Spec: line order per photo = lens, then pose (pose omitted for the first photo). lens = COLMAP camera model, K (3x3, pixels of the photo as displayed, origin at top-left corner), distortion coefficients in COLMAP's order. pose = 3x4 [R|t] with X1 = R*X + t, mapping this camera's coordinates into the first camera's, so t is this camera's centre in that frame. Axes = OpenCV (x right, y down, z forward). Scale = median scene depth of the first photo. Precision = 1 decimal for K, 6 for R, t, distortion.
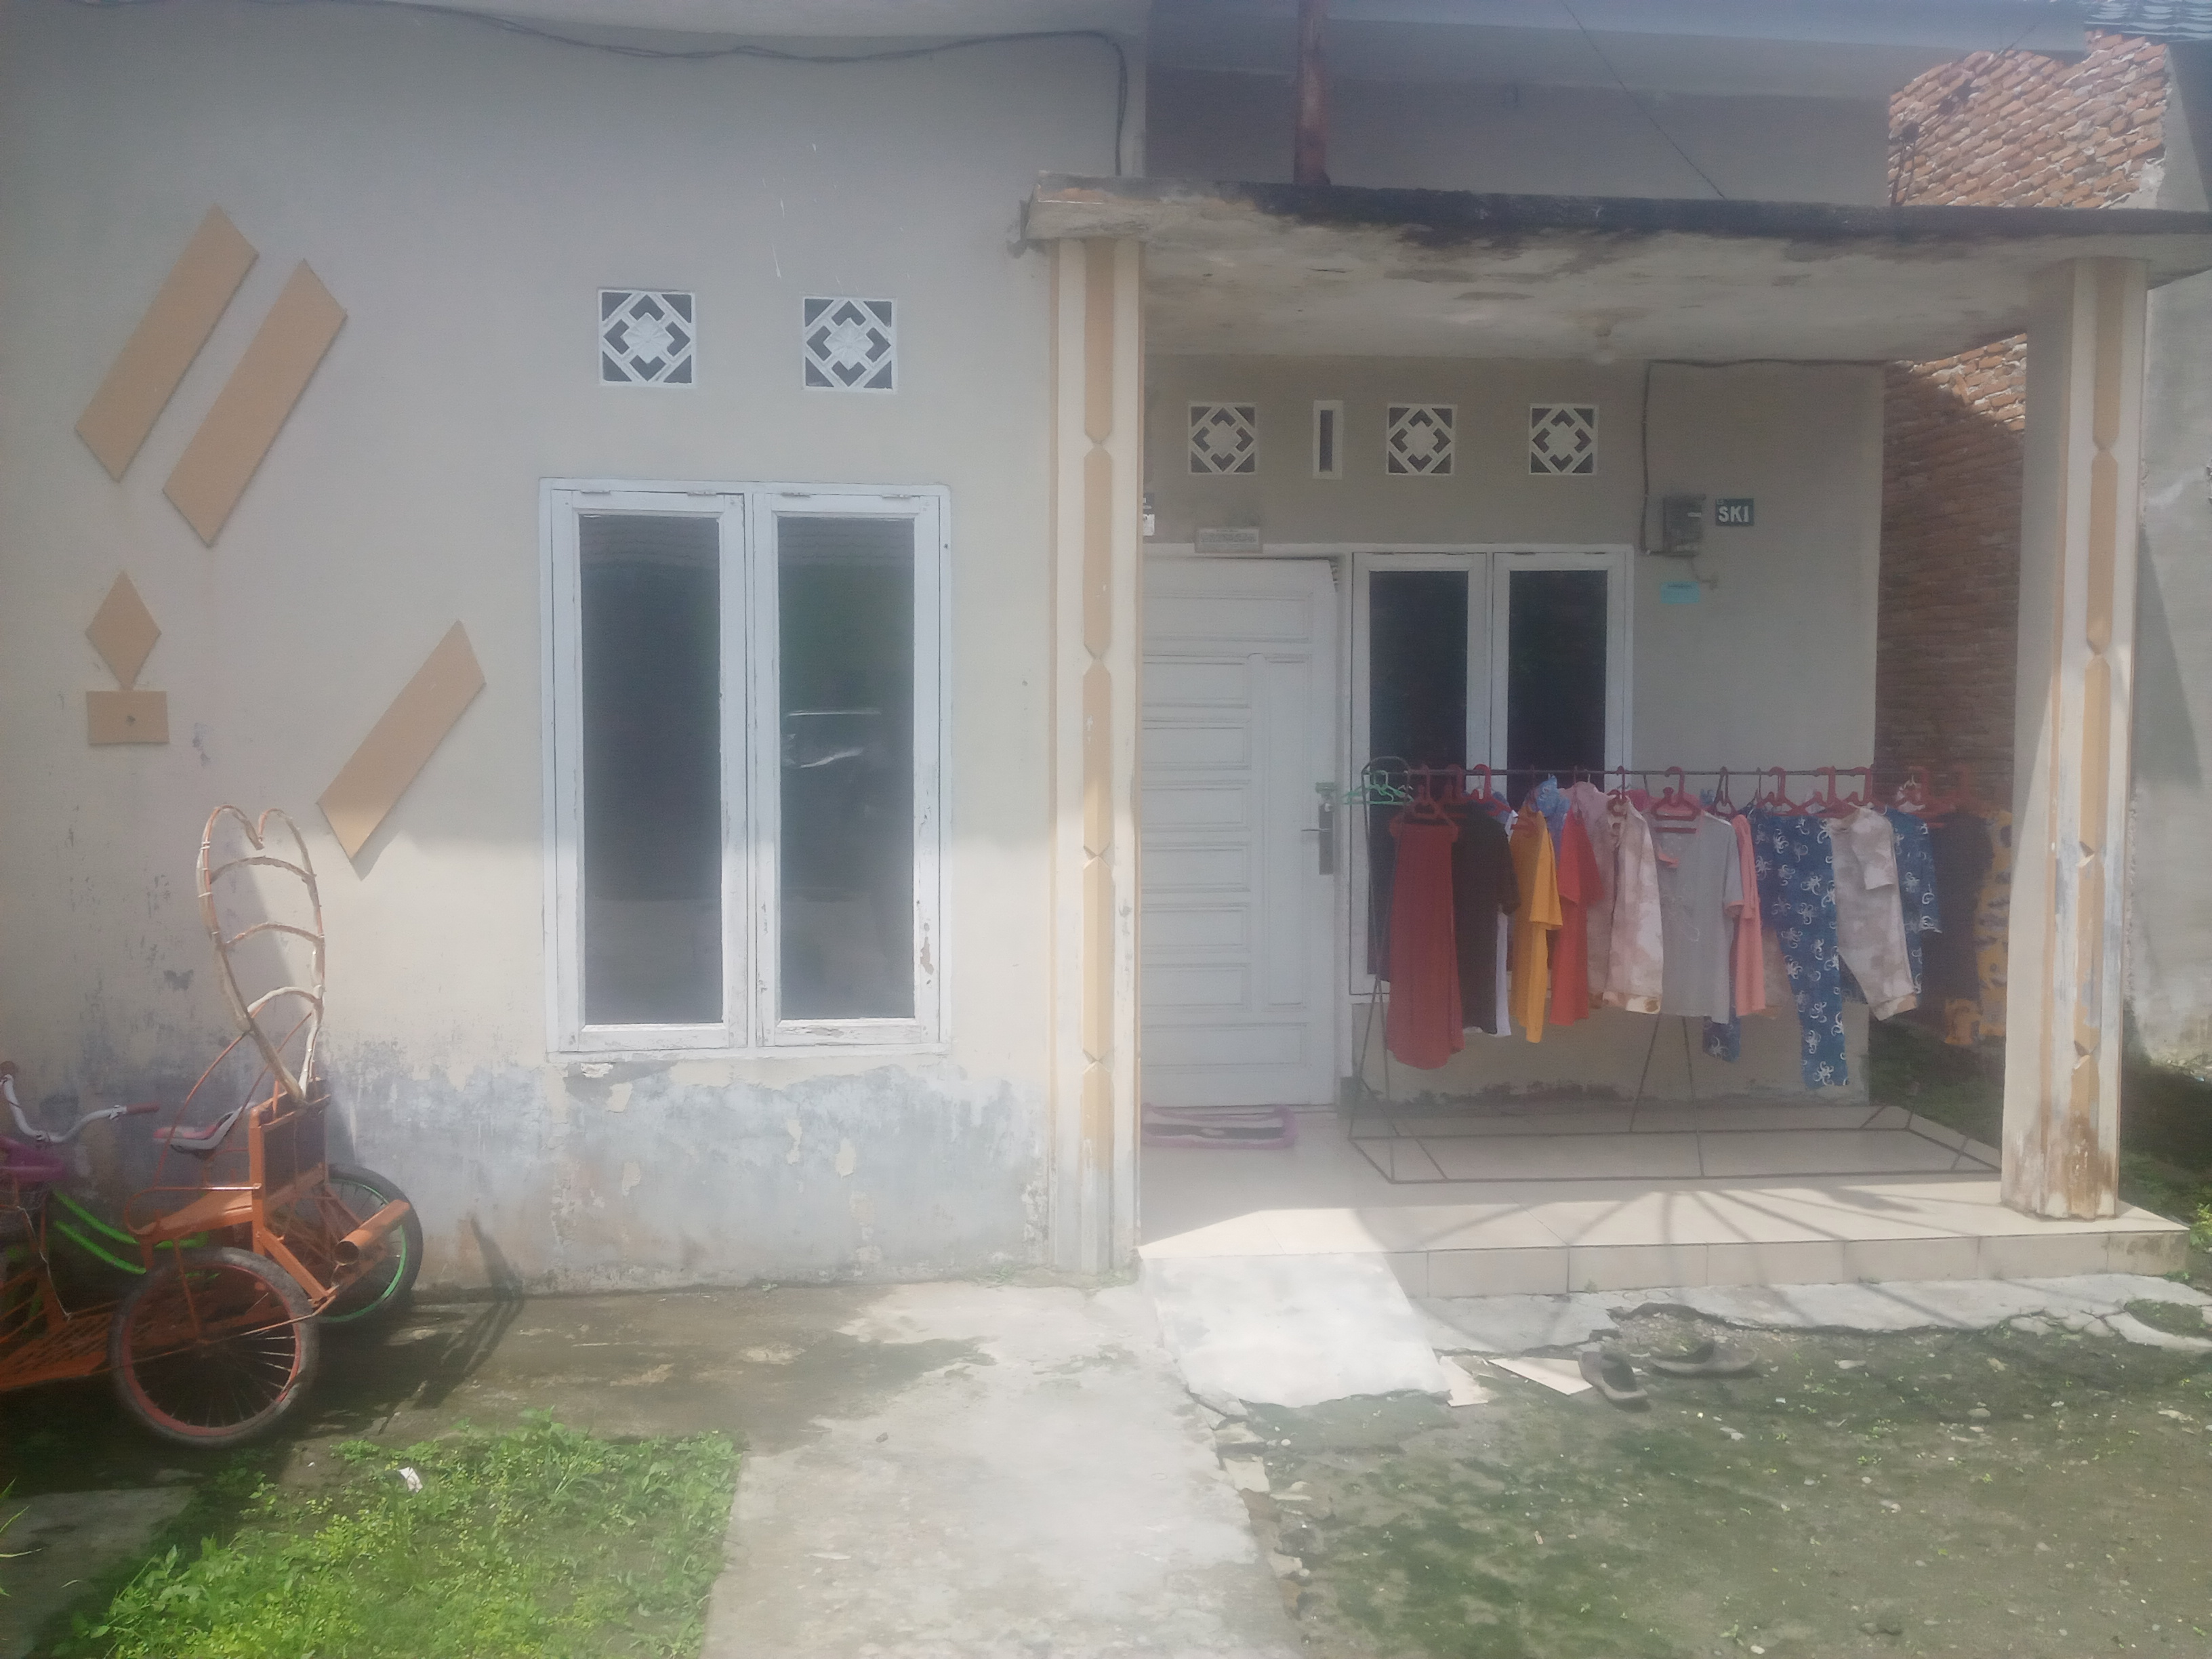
lens RADIAL K [[1808.8, 0, 1110.6], [0, 1808.8, 792.7], [0, 0, 1]] dist [0.103725, -0.182234]
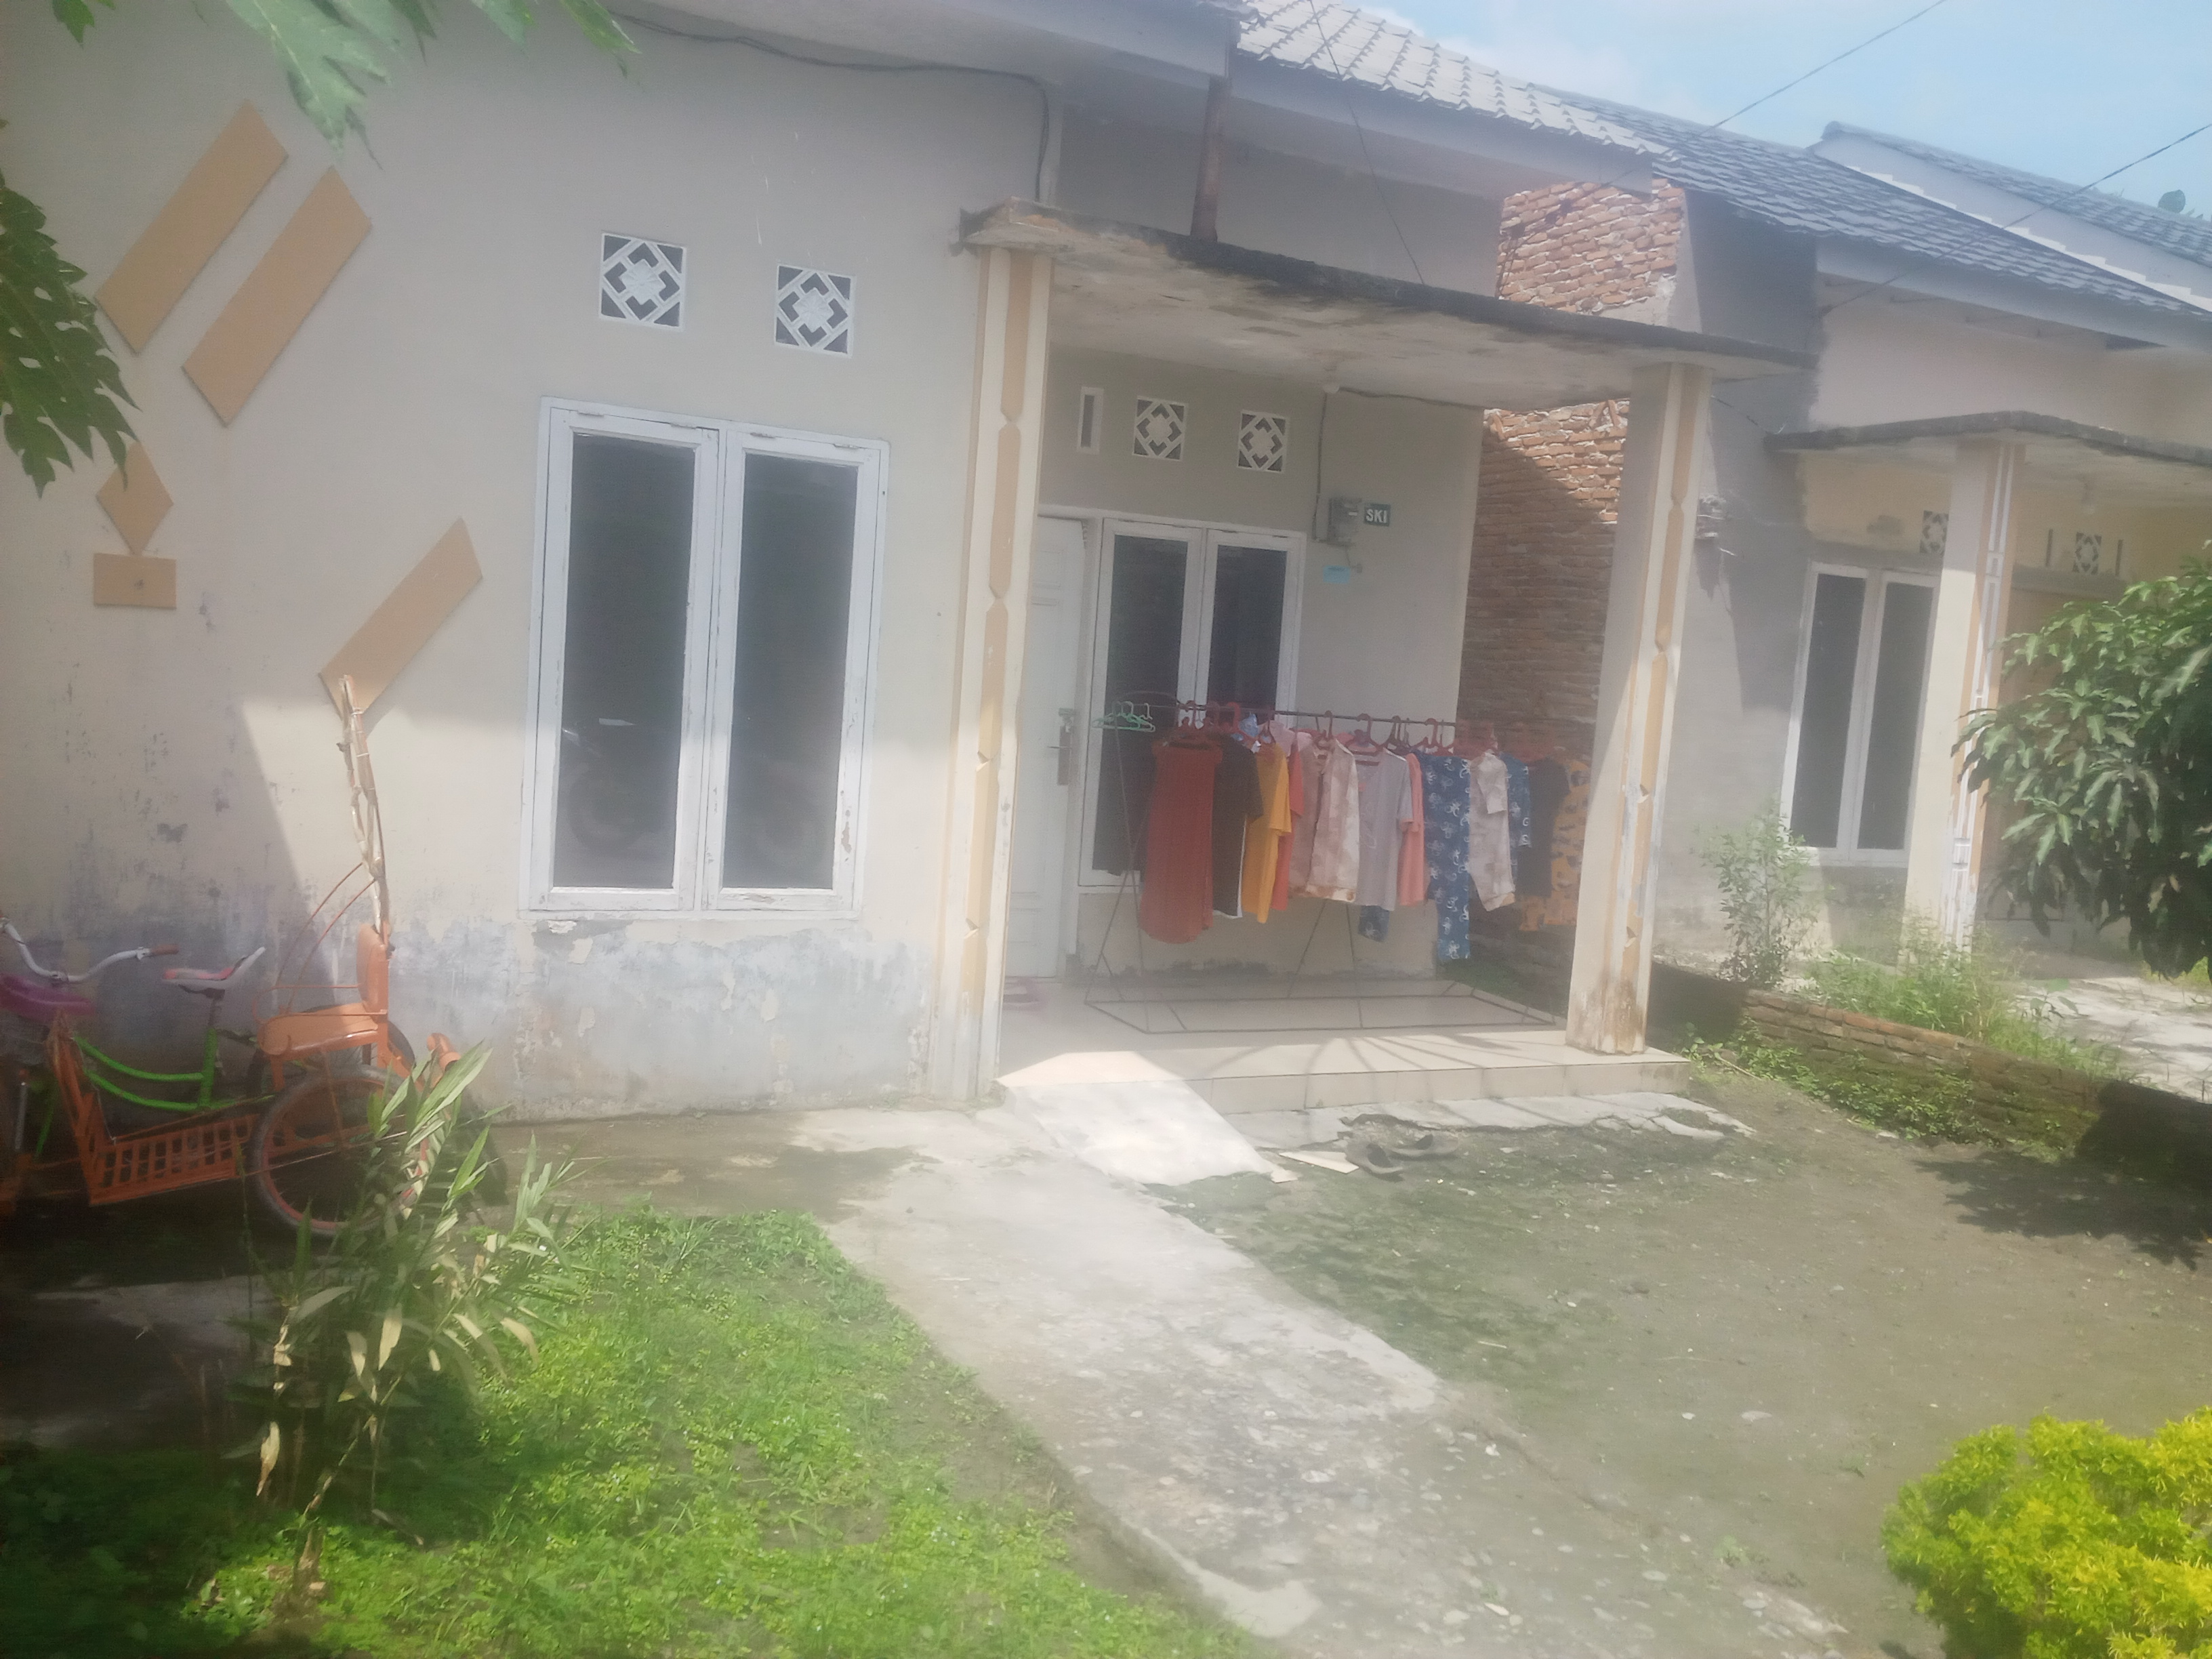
lens RADIAL K [[1808.8, 0, 1110.6], [0, 1808.8, 792.7], [0, 0, 1]] dist [0.103725, -0.182234]
pose [[0.936771, 0.044090, 0.347155, -0.355472], [-0.059322, 0.997681, 0.033368, 0.010997], [-0.344879, -0.051853, 0.937214, -0.172115]]
